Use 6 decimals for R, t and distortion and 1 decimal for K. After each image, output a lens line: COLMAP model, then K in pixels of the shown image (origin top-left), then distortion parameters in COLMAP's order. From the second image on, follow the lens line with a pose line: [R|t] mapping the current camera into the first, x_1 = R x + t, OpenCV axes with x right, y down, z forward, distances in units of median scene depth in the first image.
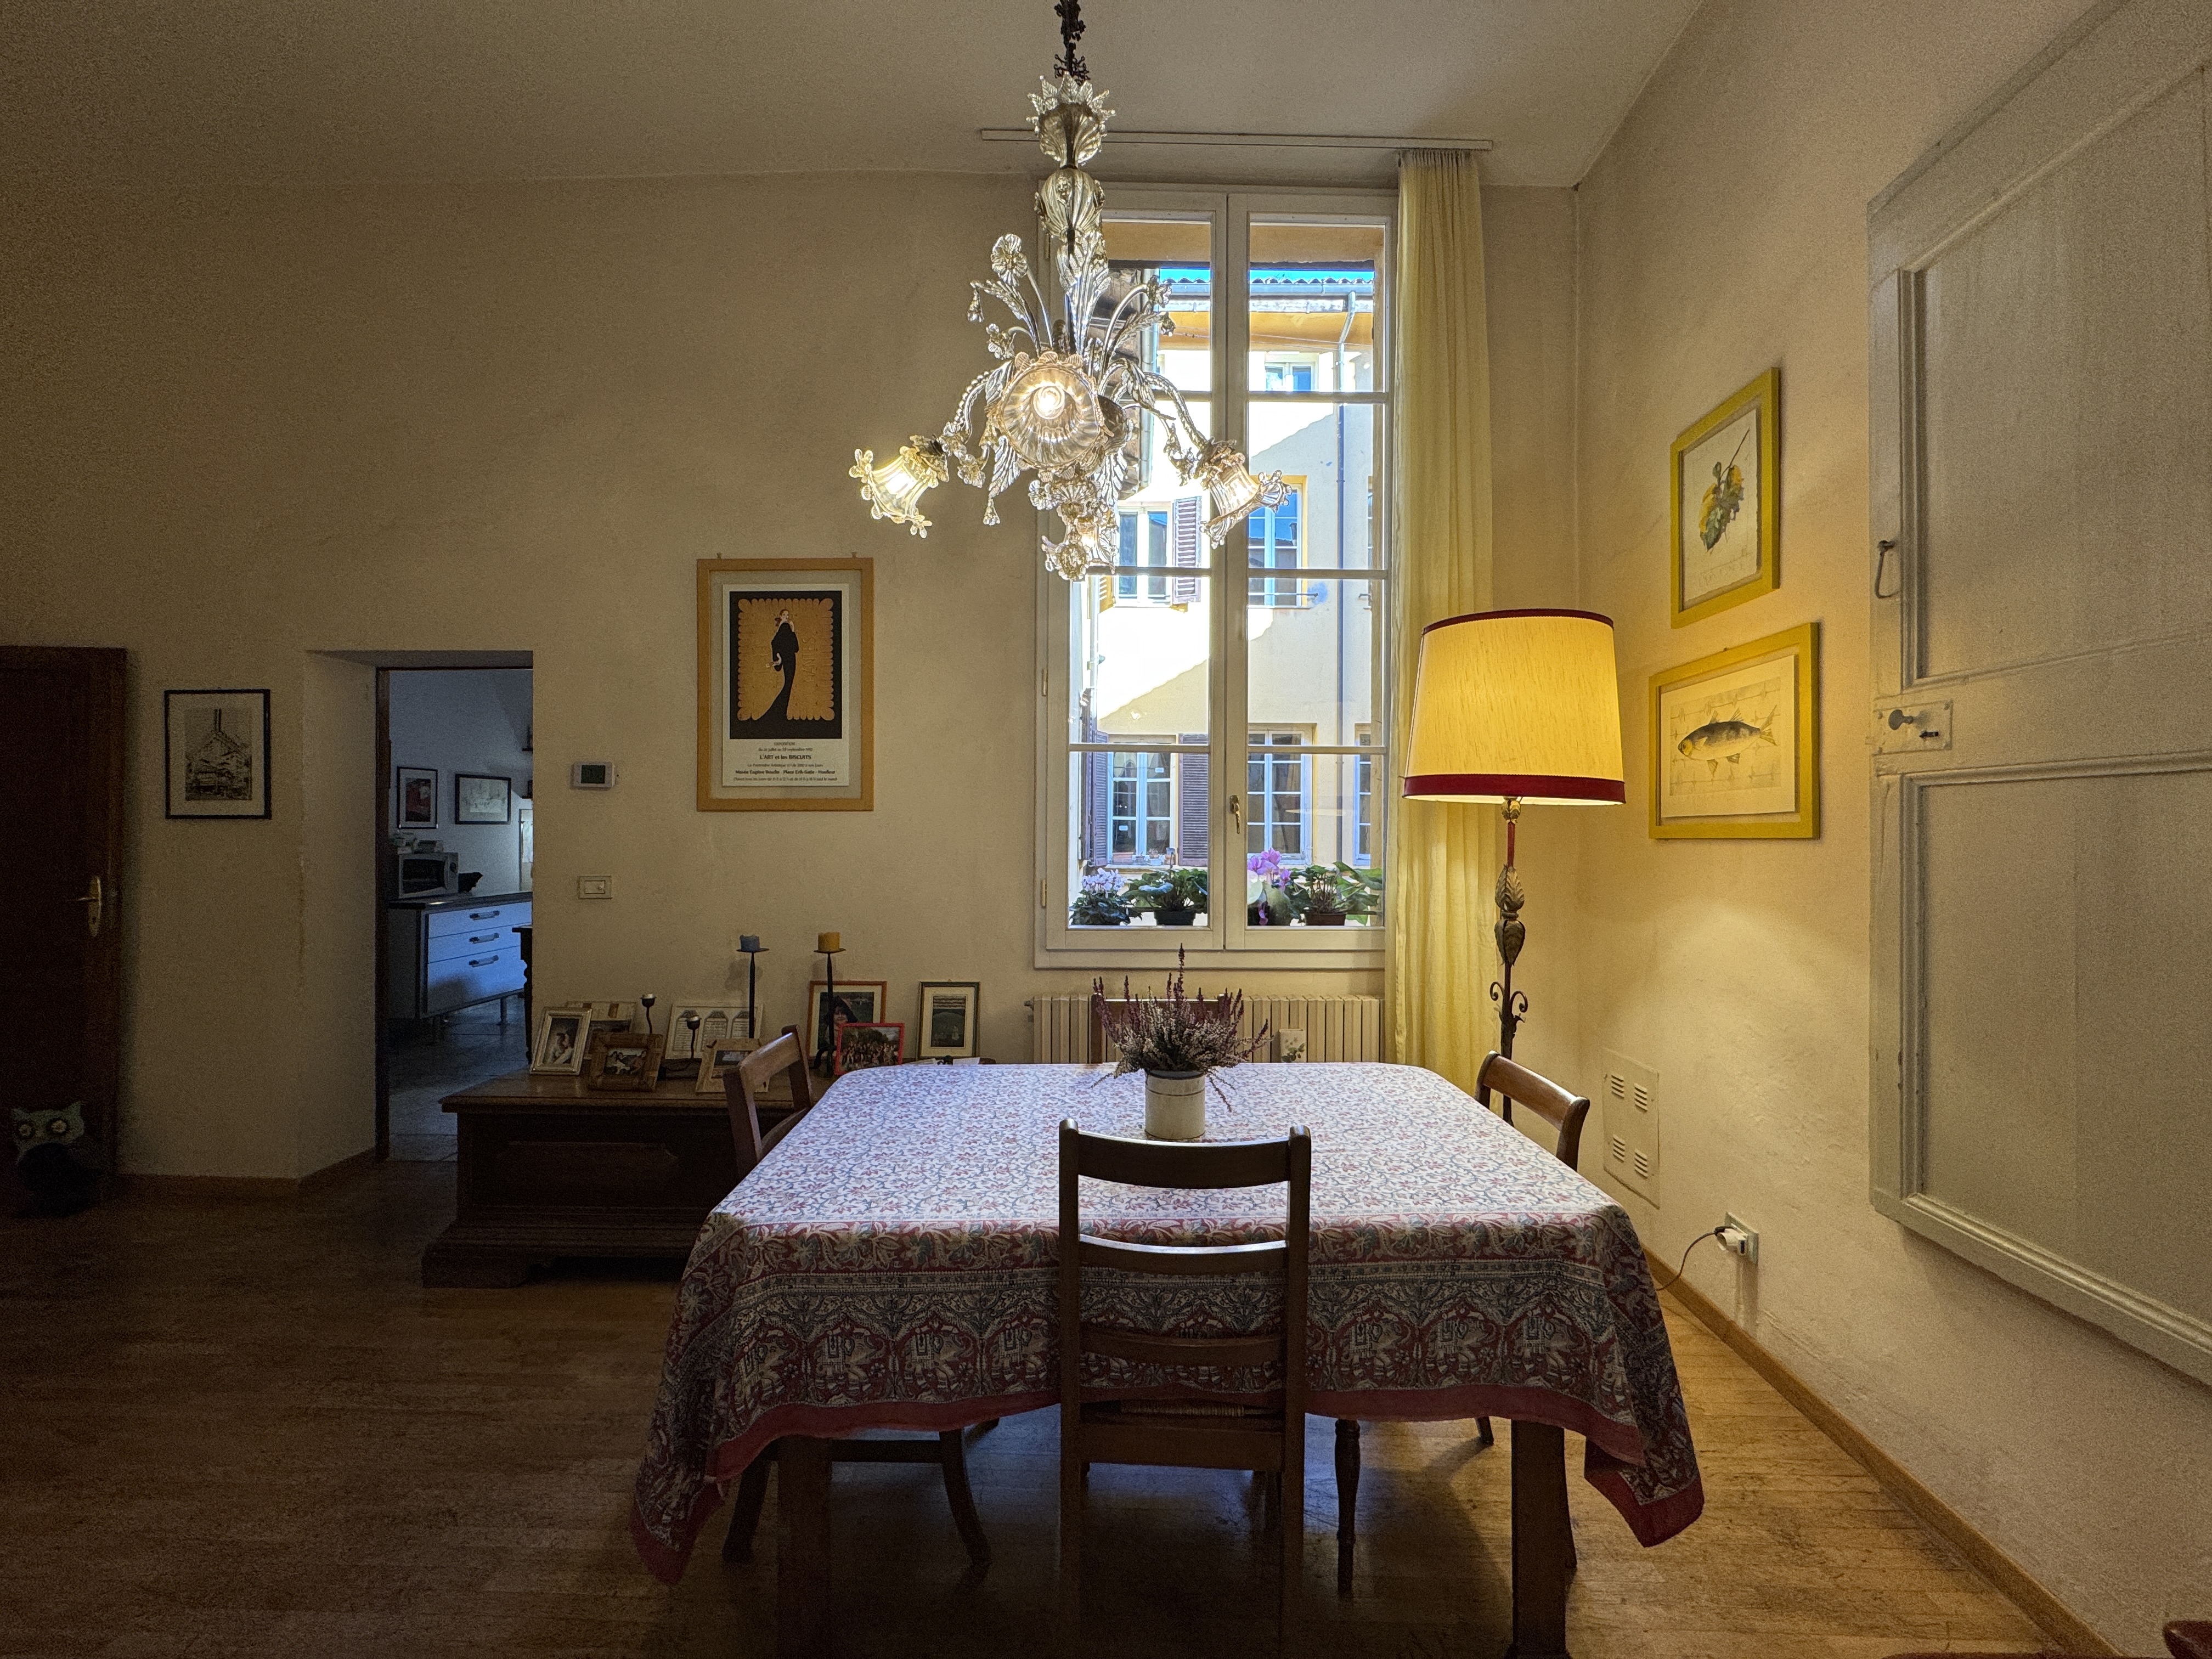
lens RADIAL K [[881.5, 0, 1108.1], [0, 881.5, 827.5], [0, 0, 1]] dist [-0.003177, 0.000417]
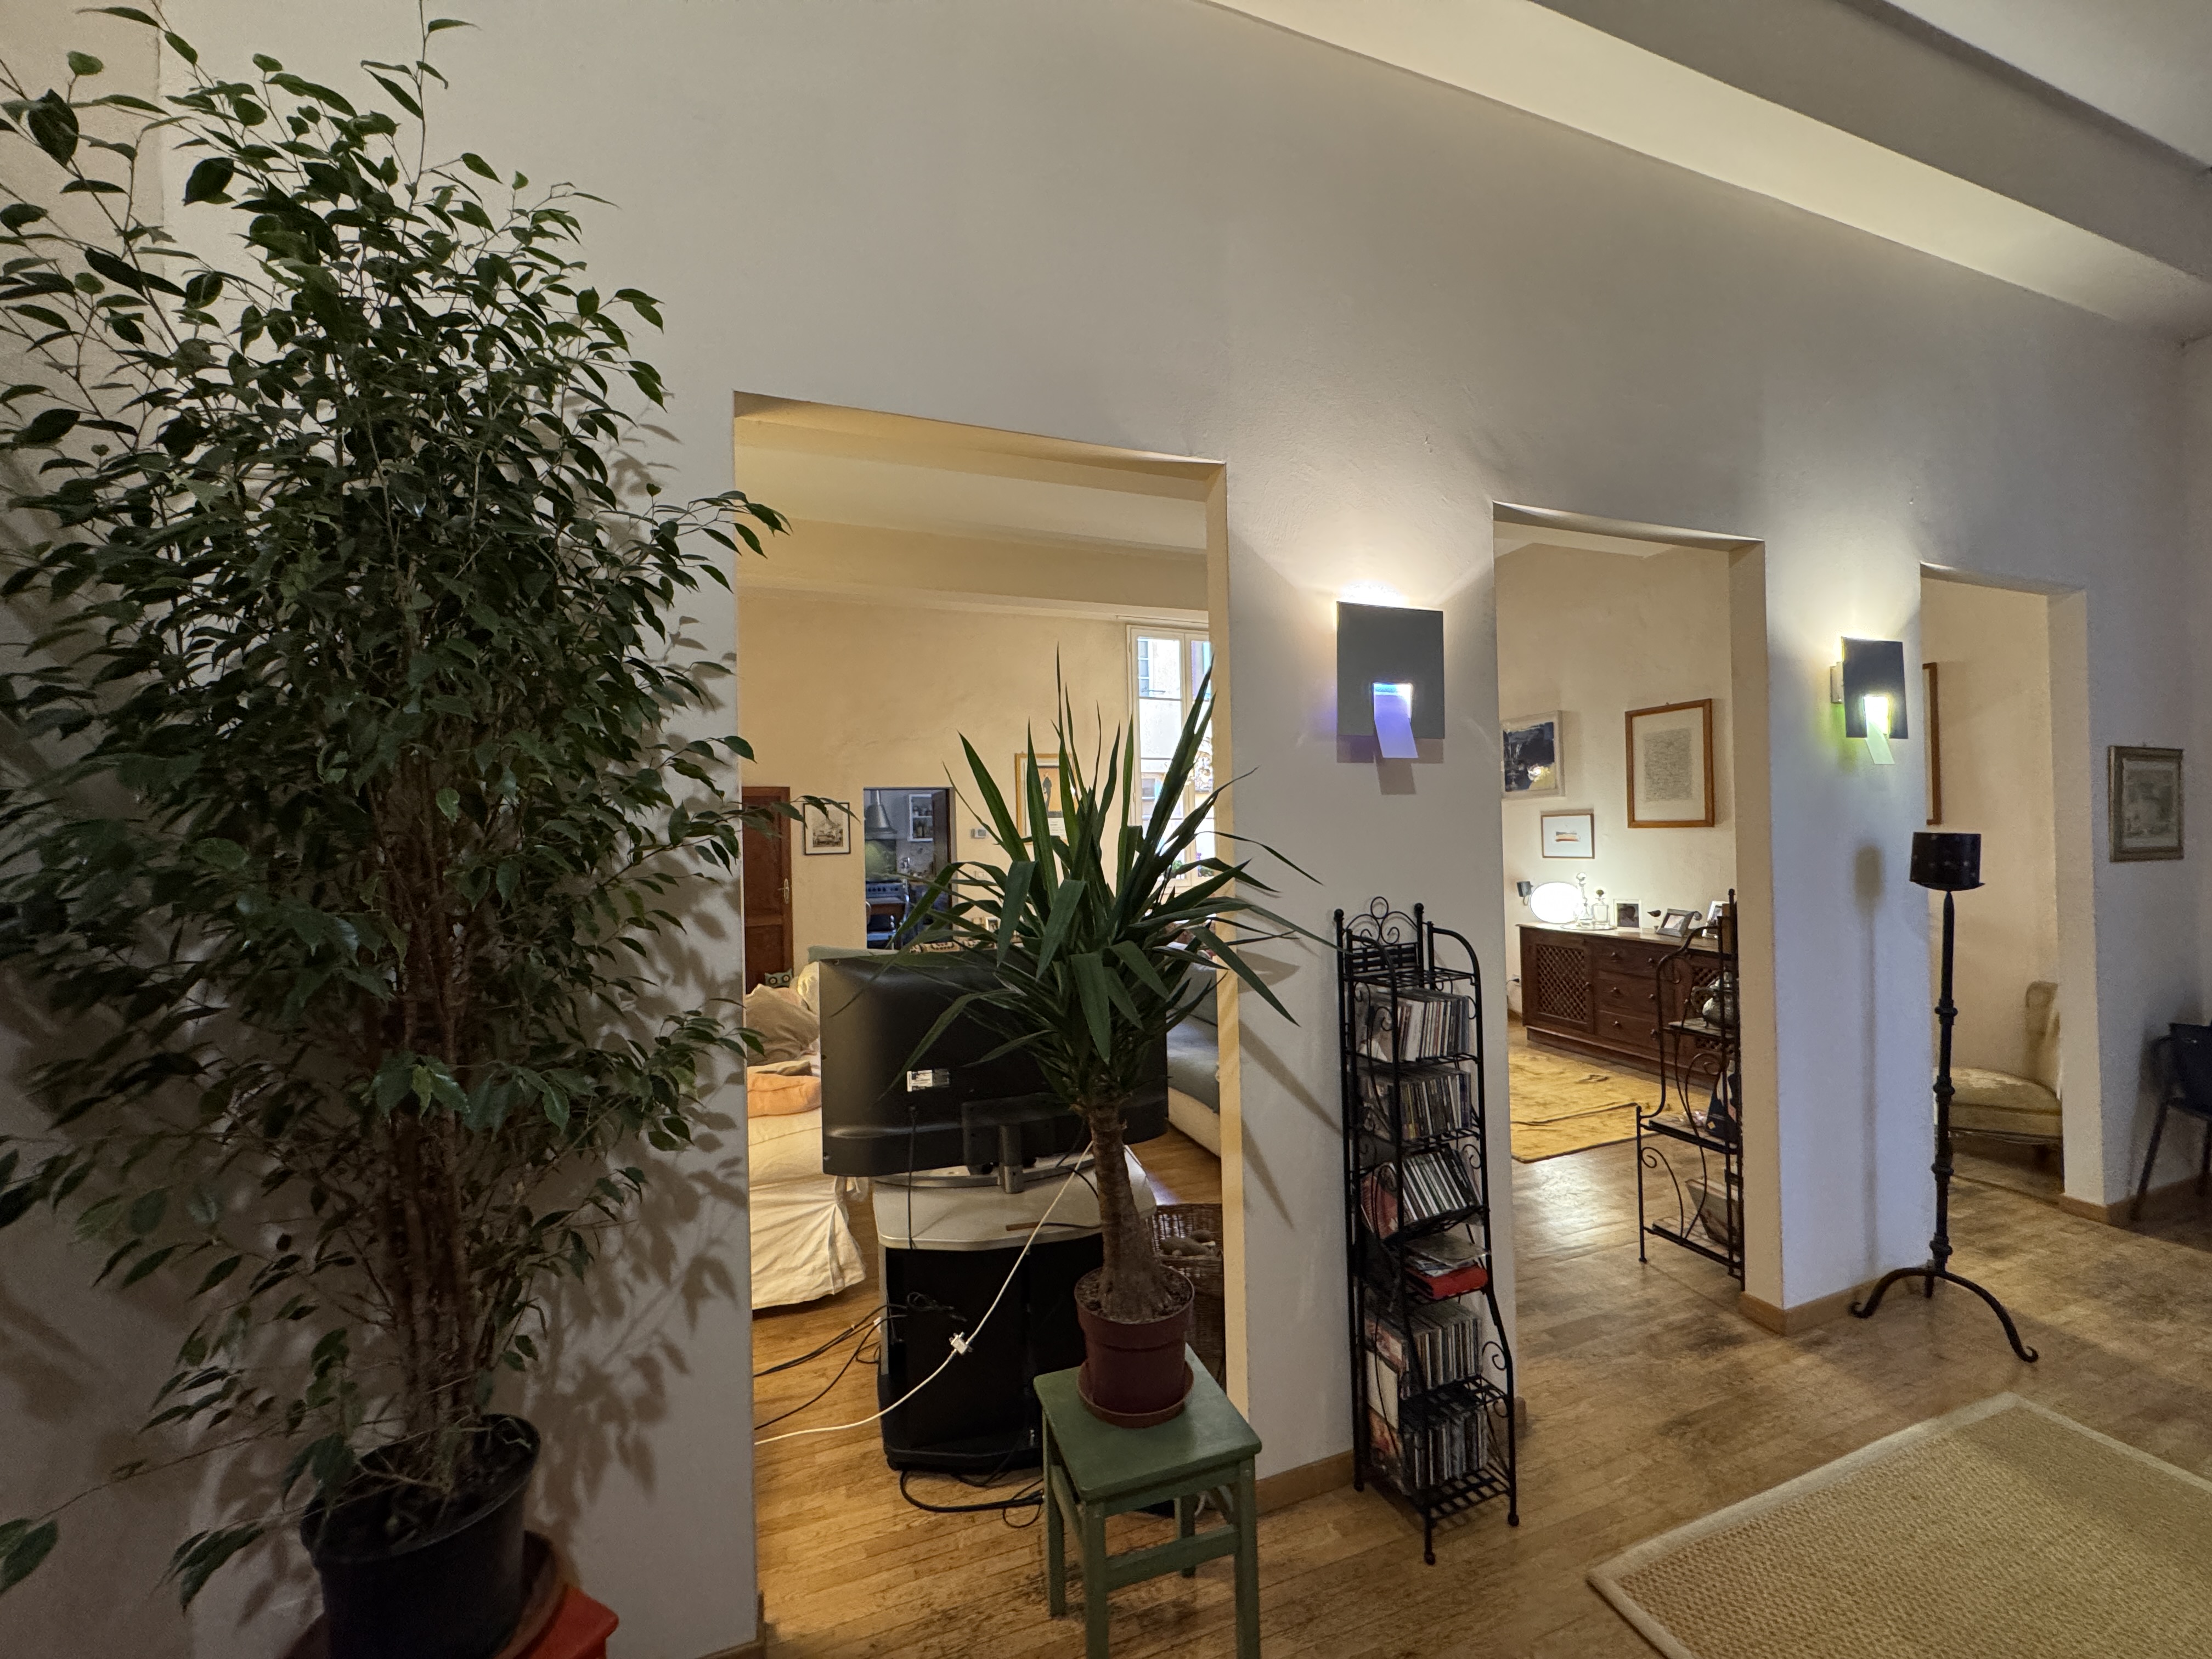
lens RADIAL K [[881.5, 0, 1108.1], [0, 881.5, 827.5], [0, 0, 1]] dist [-0.003177, 0.000417]
pose [[0.924637, -0.024906, 0.380035, -1.250652], [0.028337, 0.999593, -0.003435, -0.056885], [-0.379794, 0.013945, 0.924966, -1.649714]]
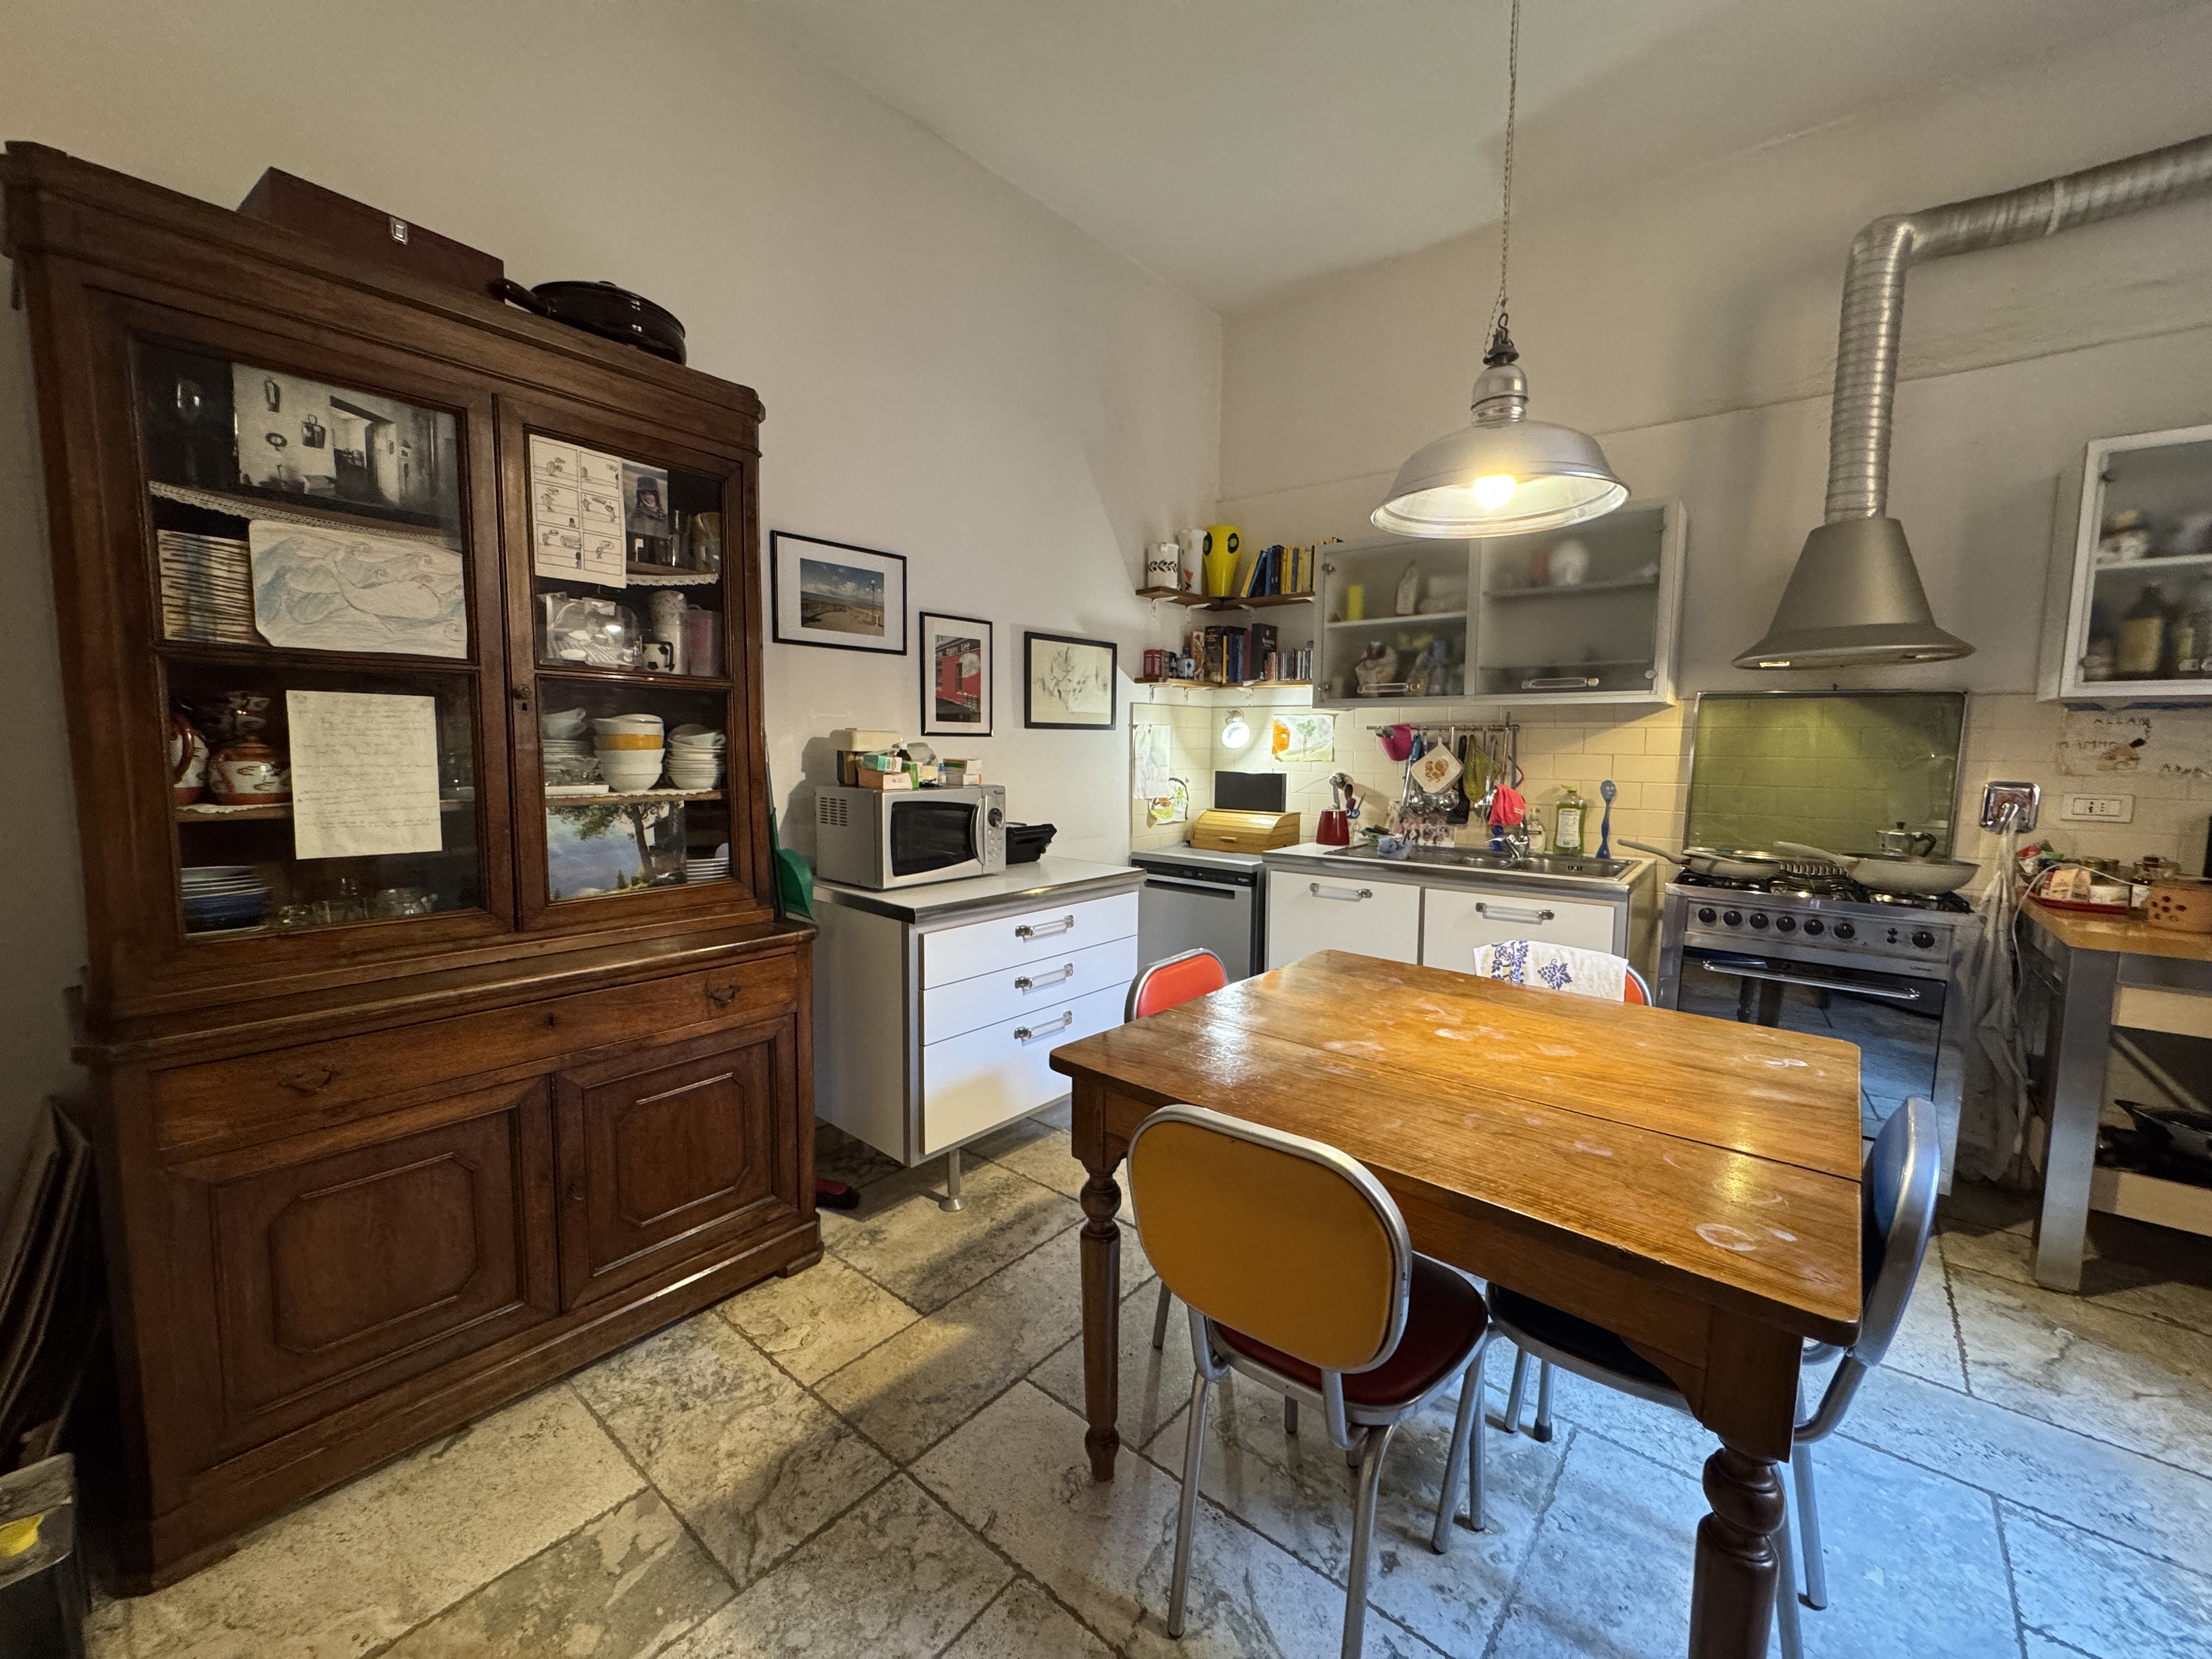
lens RADIAL K [[886.8, 0, 1105.9], [0, 886.8, 825.1], [0, 0, 1]] dist [-0.002131, -0.000113]
pose [[0.791189, 0.061405, -0.608482, -0.753075], [-0.006227, 0.995704, 0.092384, 0.010094], [0.611541, -0.069304, 0.788172, 1.218499]]
